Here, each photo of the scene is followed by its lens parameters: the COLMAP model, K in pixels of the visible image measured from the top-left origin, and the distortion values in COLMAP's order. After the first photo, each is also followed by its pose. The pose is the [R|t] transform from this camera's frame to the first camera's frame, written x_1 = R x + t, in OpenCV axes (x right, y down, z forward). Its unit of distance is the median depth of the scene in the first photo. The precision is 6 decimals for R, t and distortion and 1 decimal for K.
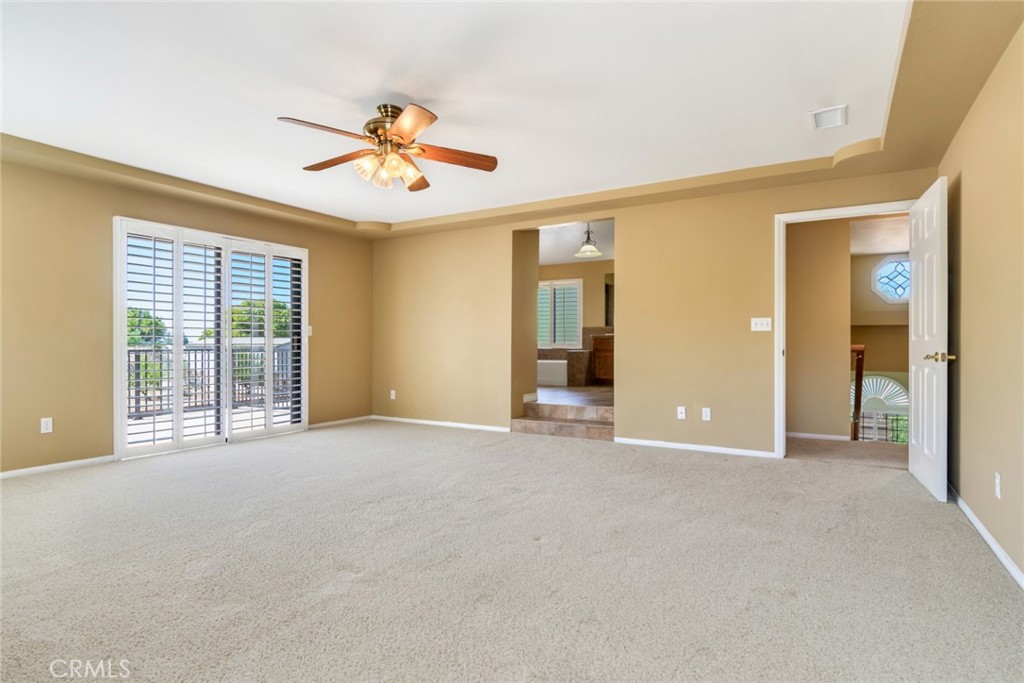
lens RADIAL K [[550.7, 0, 508.6], [0, 550.7, 343.5], [0, 0, 1]] dist [0.005073, -0.004604]
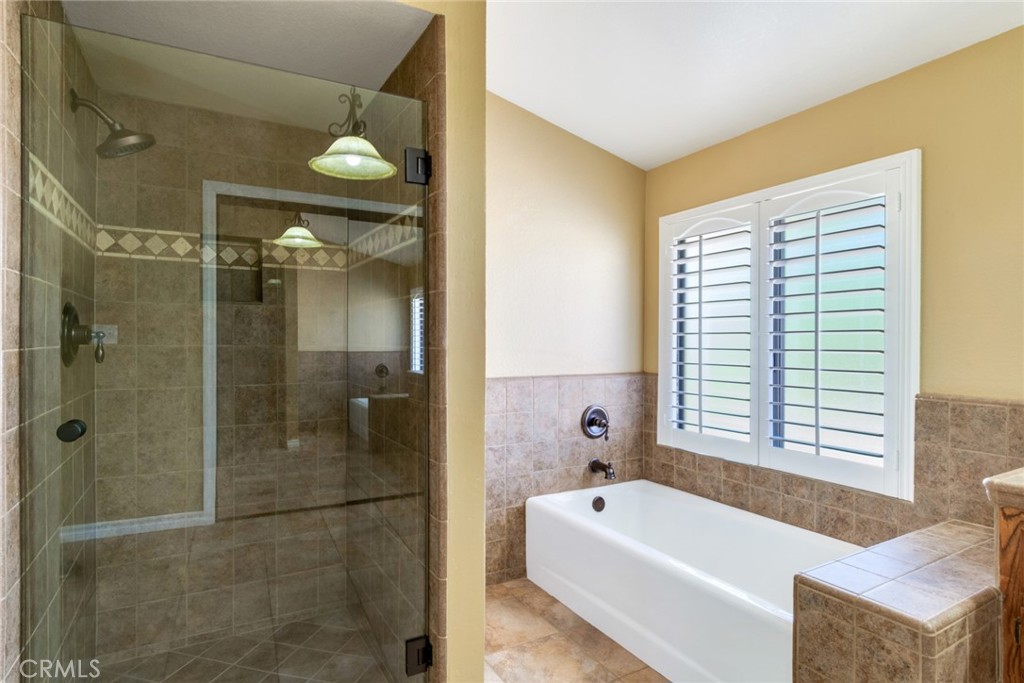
lens RADIAL K [[550.7, 0, 510.4], [0, 550.7, 342.0], [0, 0, 1]] dist [0.005073, -0.004604]
pose [[0.872551, 0.000149, -0.488523, 0.103629], [0.003424, 0.999974, 0.006420, -0.050294], [0.488512, -0.007274, 0.872527, 0.757317]]
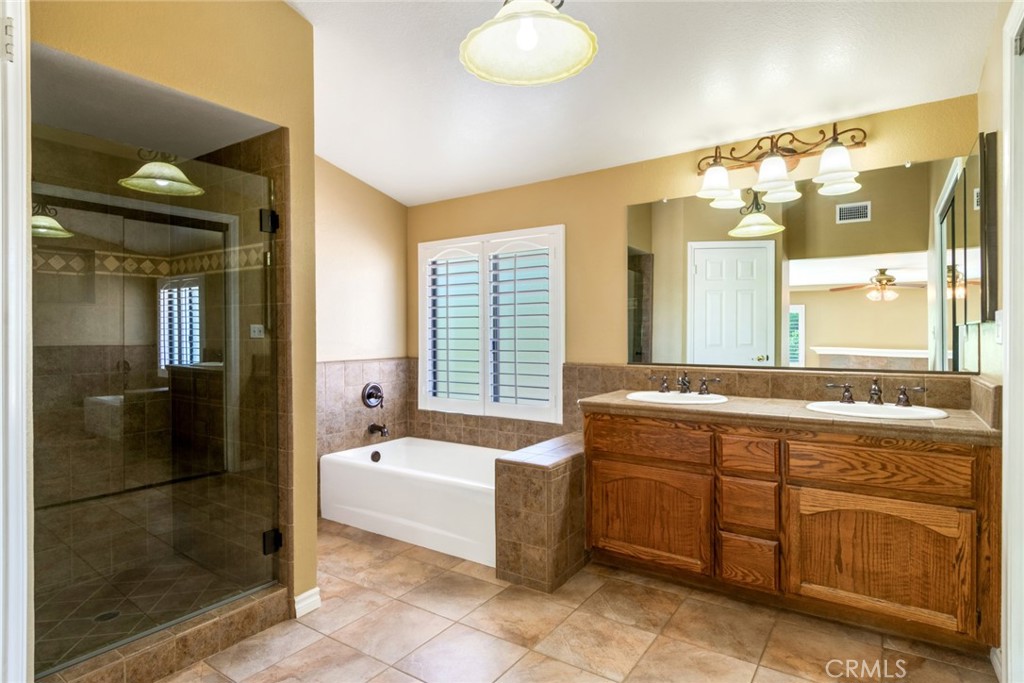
lens RADIAL K [[550.7, 0, 513.0], [0, 550.7, 337.8], [0, 0, 1]] dist [0.005073, -0.004604]
pose [[0.997959, -0.006595, -0.063524, 0.124480], [0.007640, 0.999839, 0.016218, -0.051808], [0.063407, -0.016670, 0.997849, 0.649820]]
